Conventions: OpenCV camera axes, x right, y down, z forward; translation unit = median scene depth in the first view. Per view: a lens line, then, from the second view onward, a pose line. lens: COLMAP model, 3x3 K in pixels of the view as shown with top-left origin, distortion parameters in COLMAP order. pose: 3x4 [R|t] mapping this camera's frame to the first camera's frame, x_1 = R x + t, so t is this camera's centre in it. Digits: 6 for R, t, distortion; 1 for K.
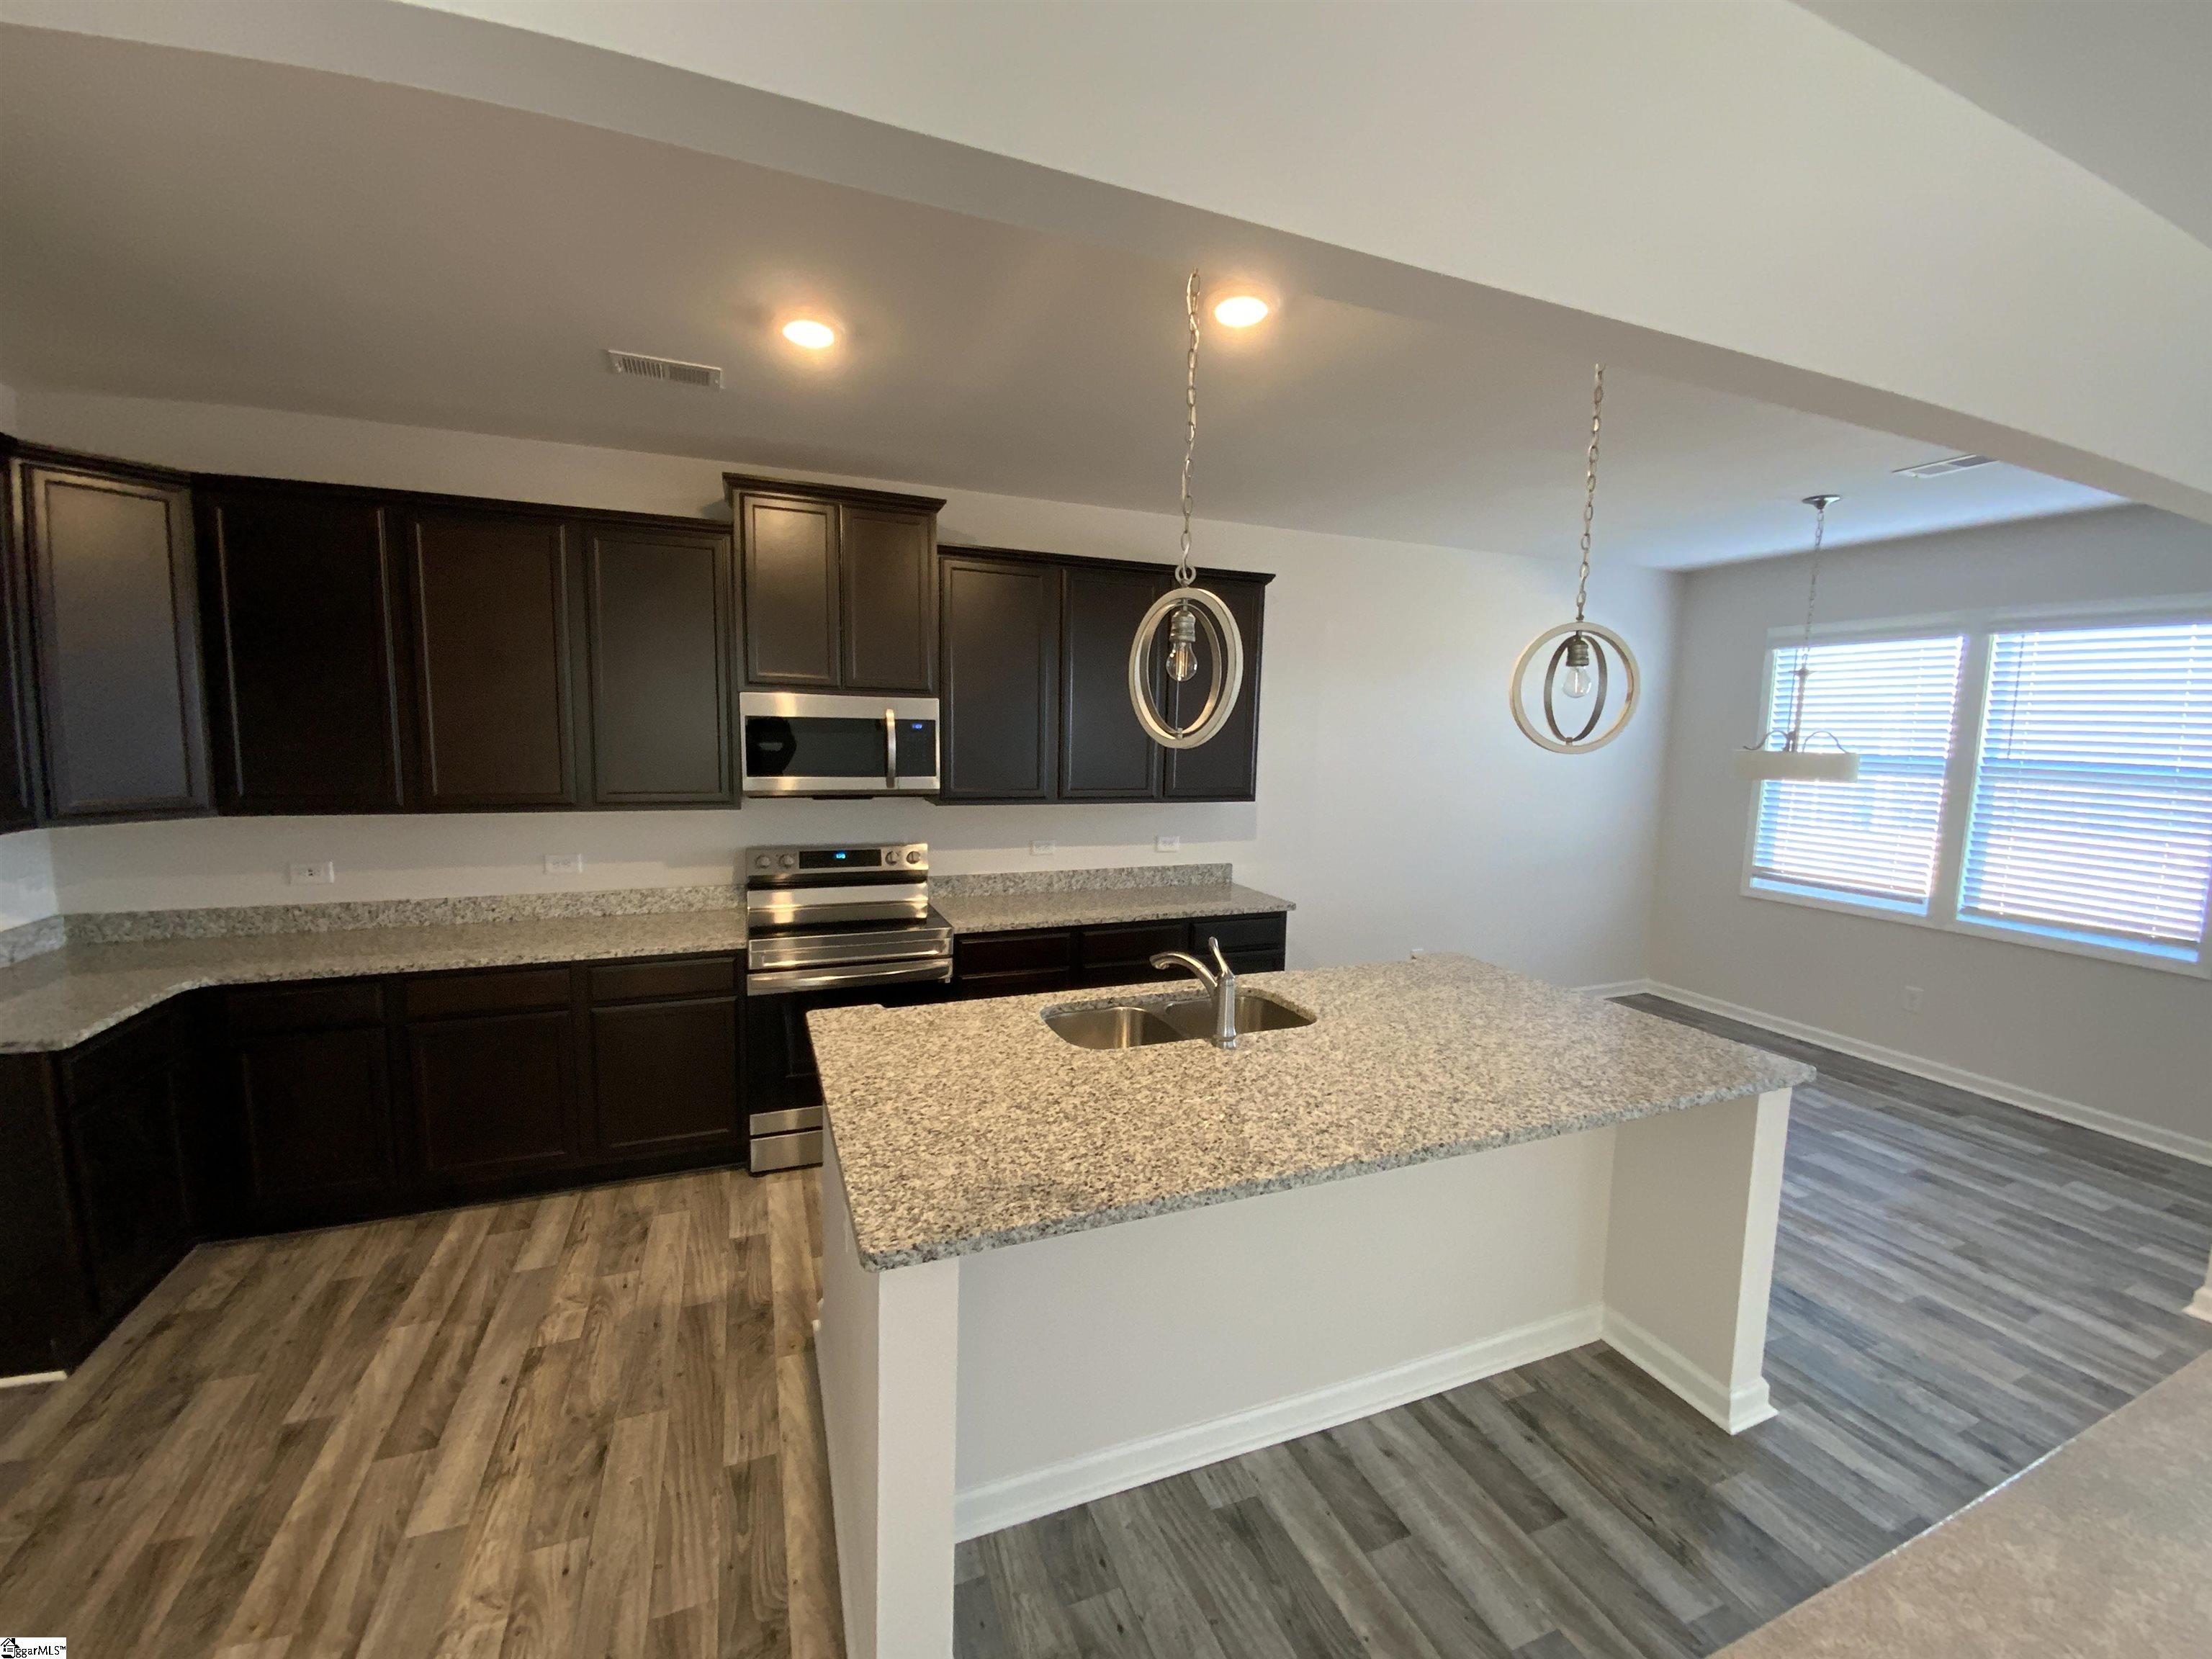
lens RADIAL K [[895.3, 0, 1106.0], [0, 895.3, 829.5], [0, 0, 1]] dist [0.016829, -0.009473]
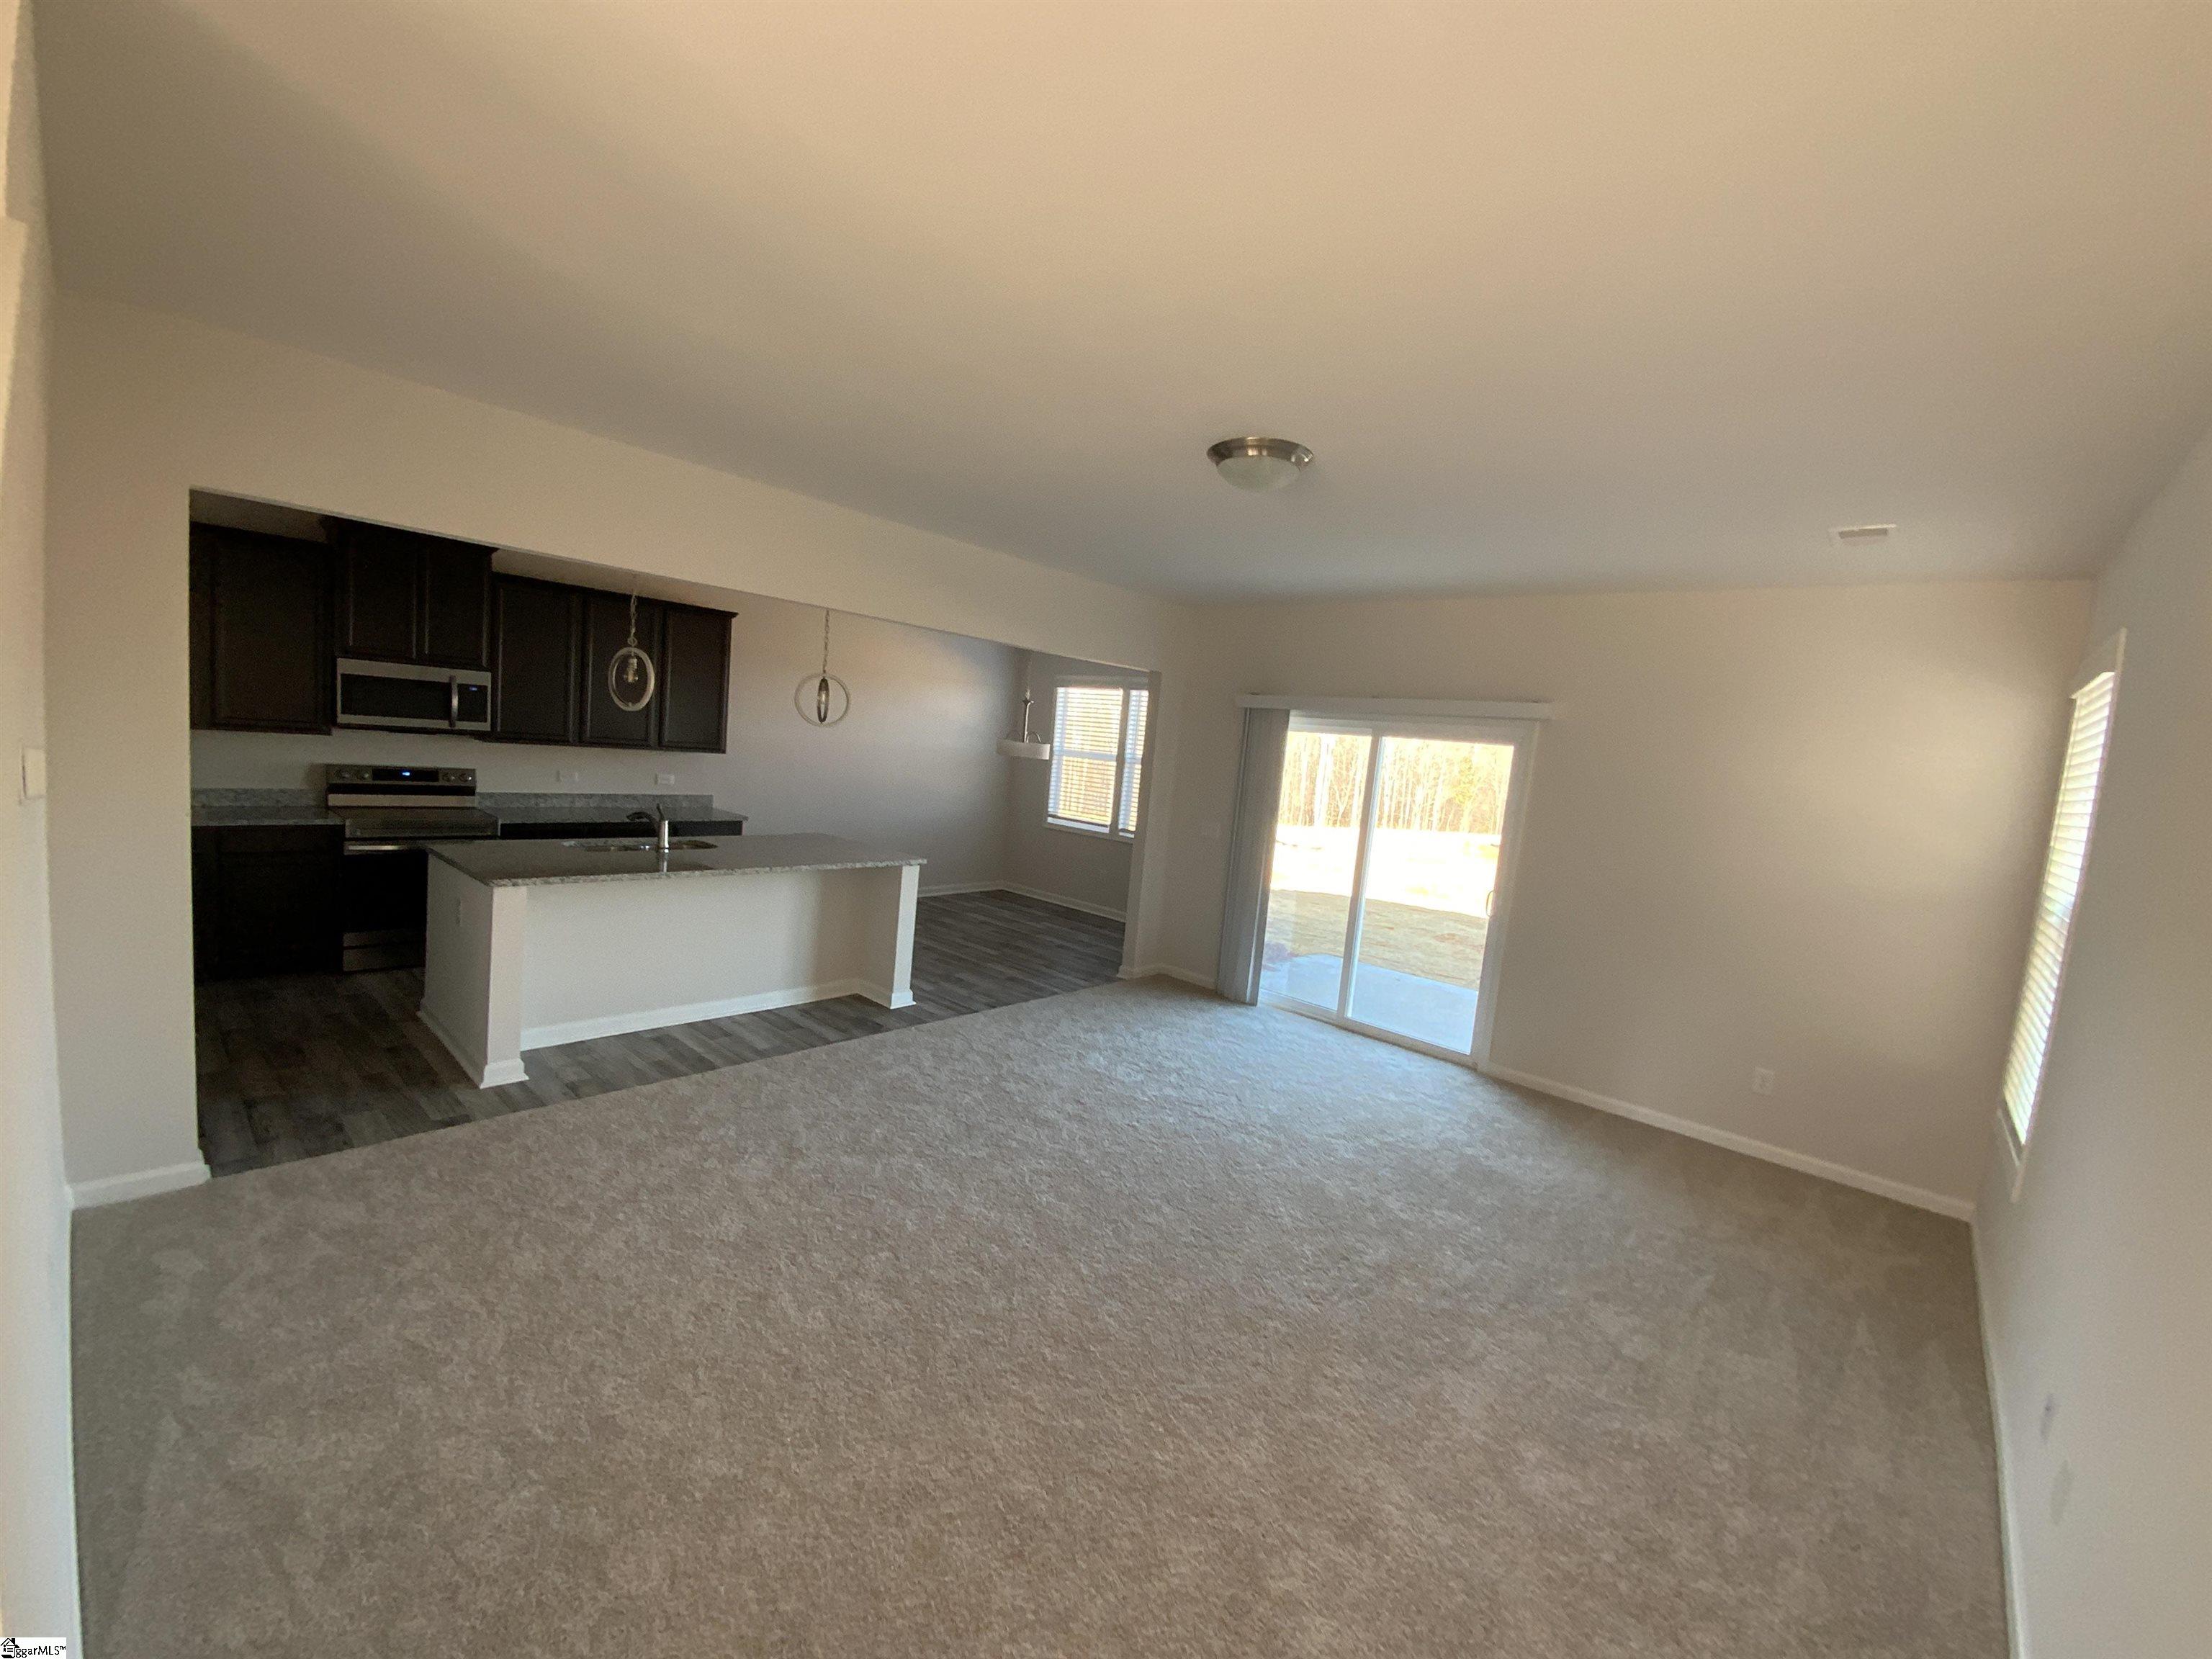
lens RADIAL K [[899.6, 0, 1137.7], [0, 899.6, 829.0], [0, 0, 1]] dist [-0.009763, -0.008960]
pose [[0.881193, 0.014495, 0.472535, 0.083726], [-0.018894, 0.999811, 0.004564, 0.107337], [-0.472379, -0.012950, 0.881300, -0.994188]]
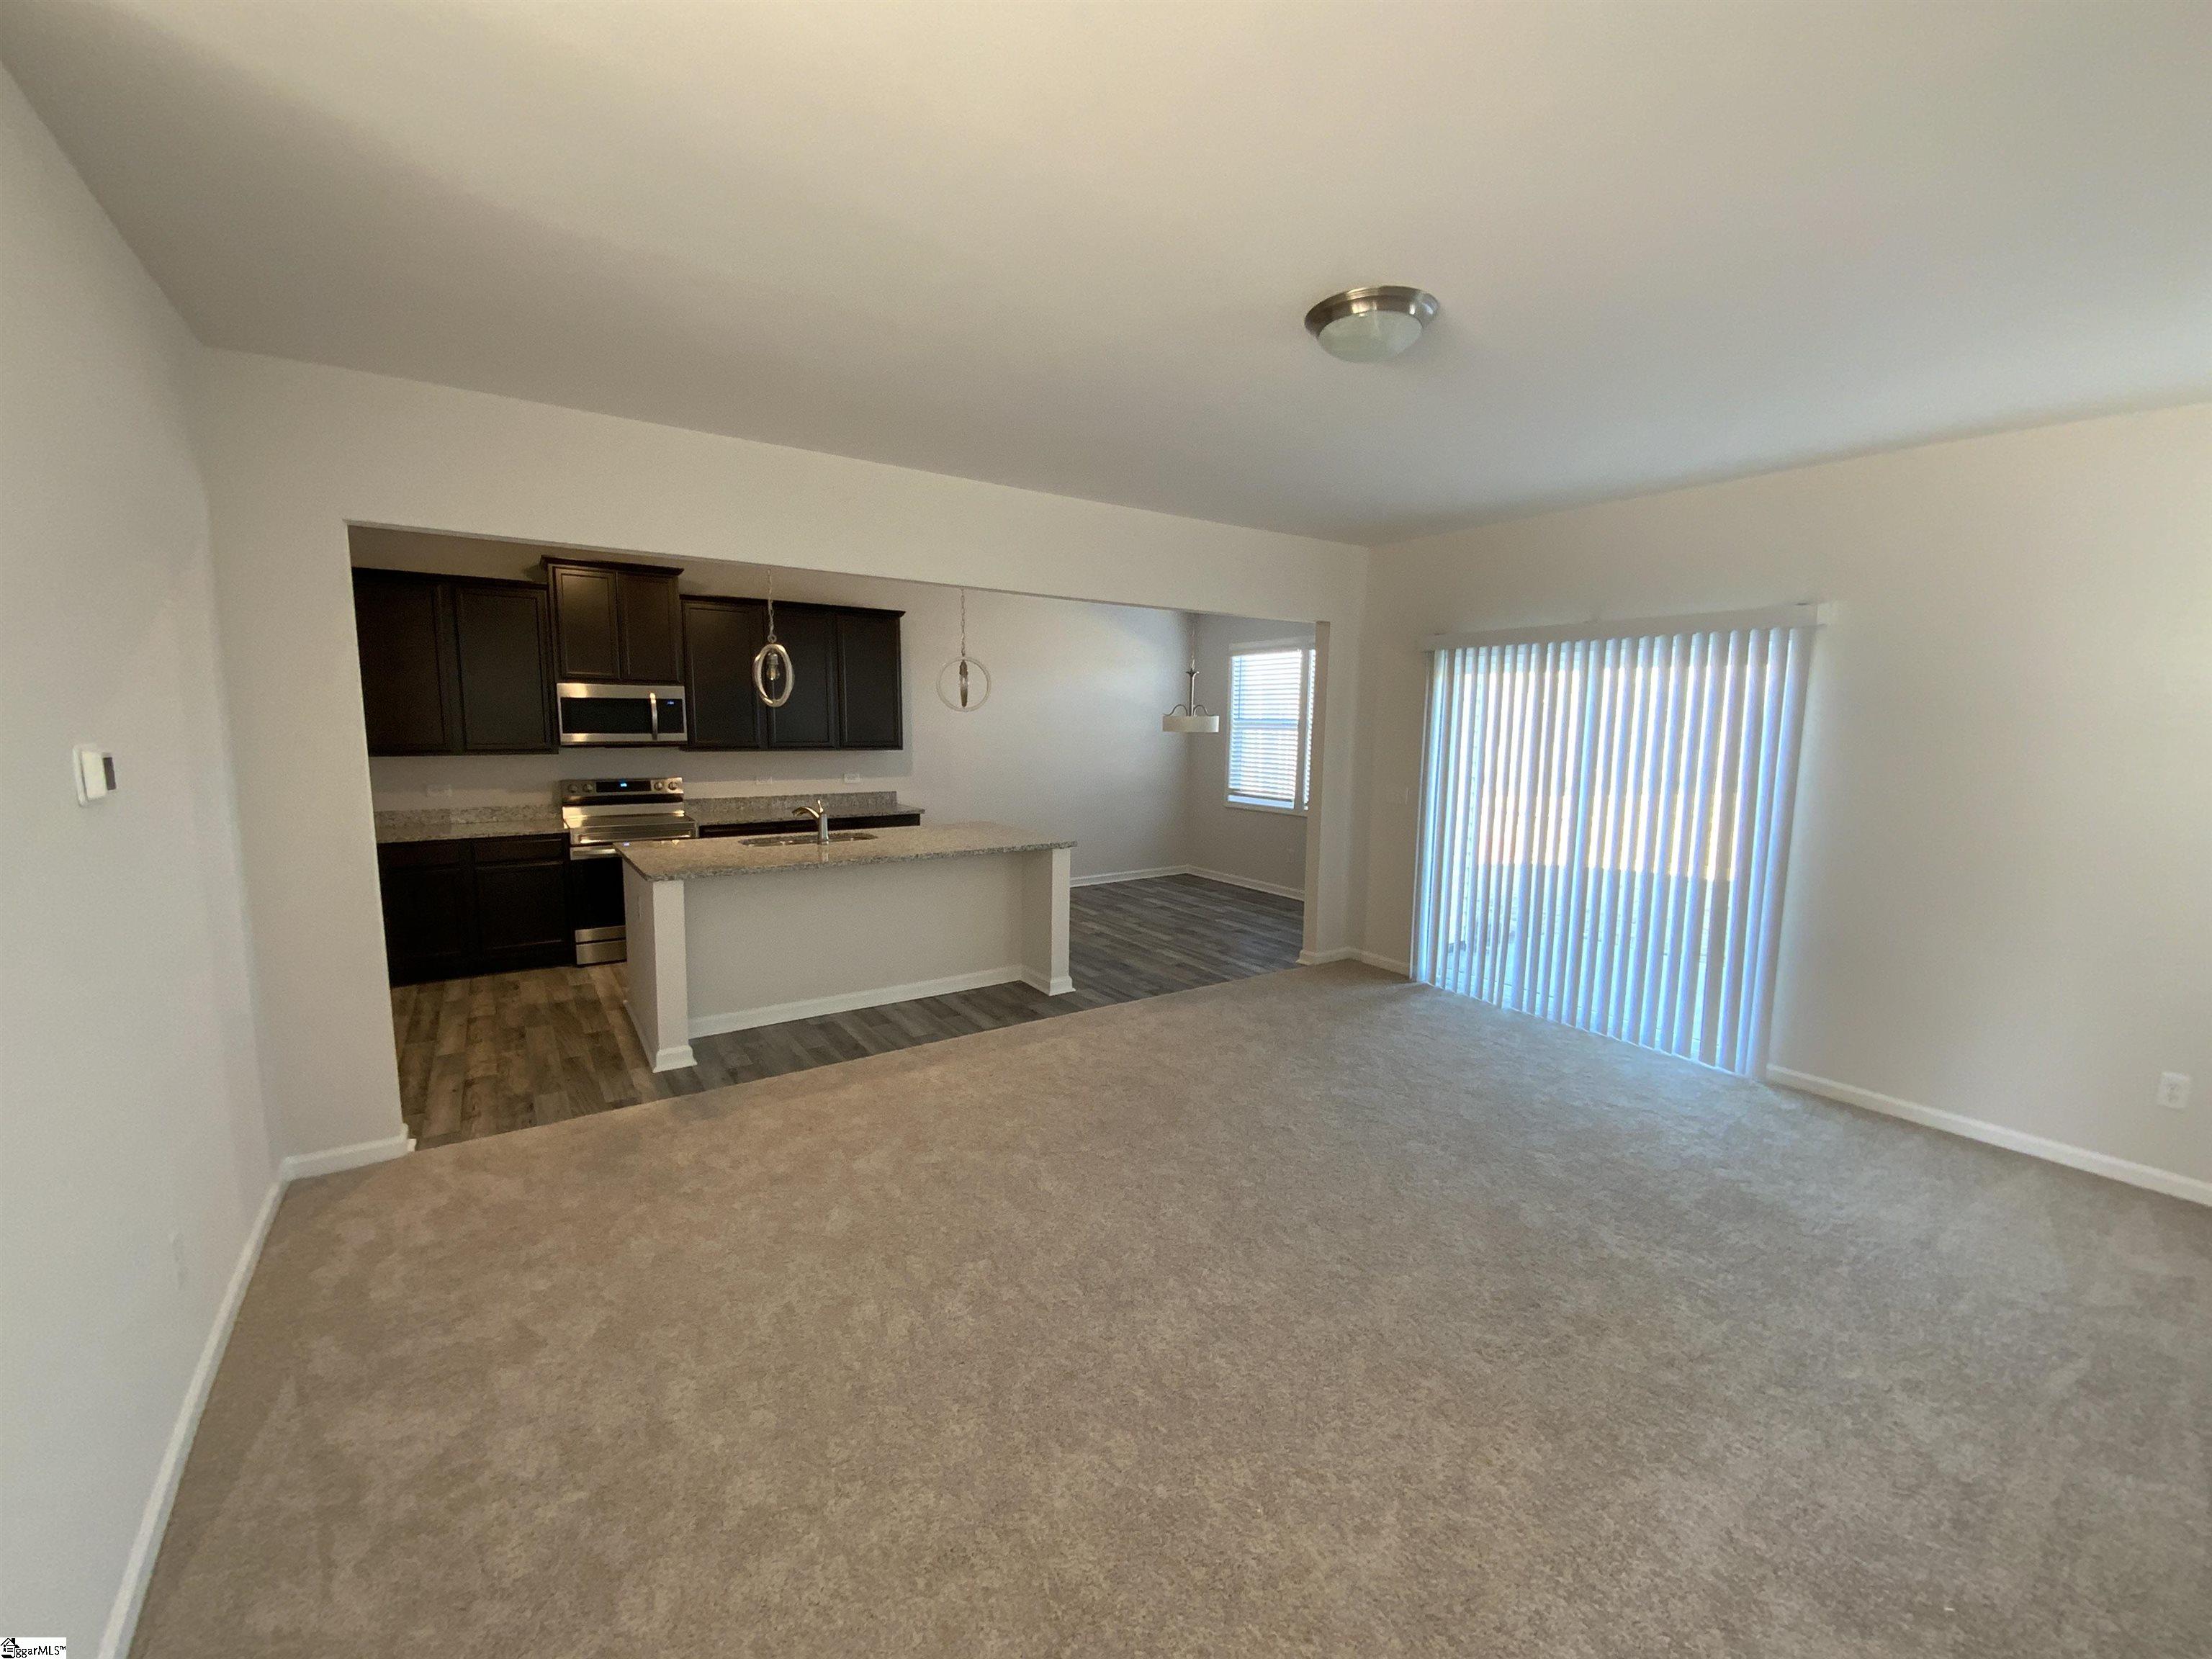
lens RADIAL K [[902.3, 0, 1121.1], [0, 902.3, 835.4], [0, 0, 1]] dist [-0.000071, -0.011158]
pose [[0.973186, -0.038321, 0.226806, 0.239618], [0.033823, 0.999147, 0.023688, 0.133145], [-0.227520, -0.015381, 0.973652, -0.922205]]
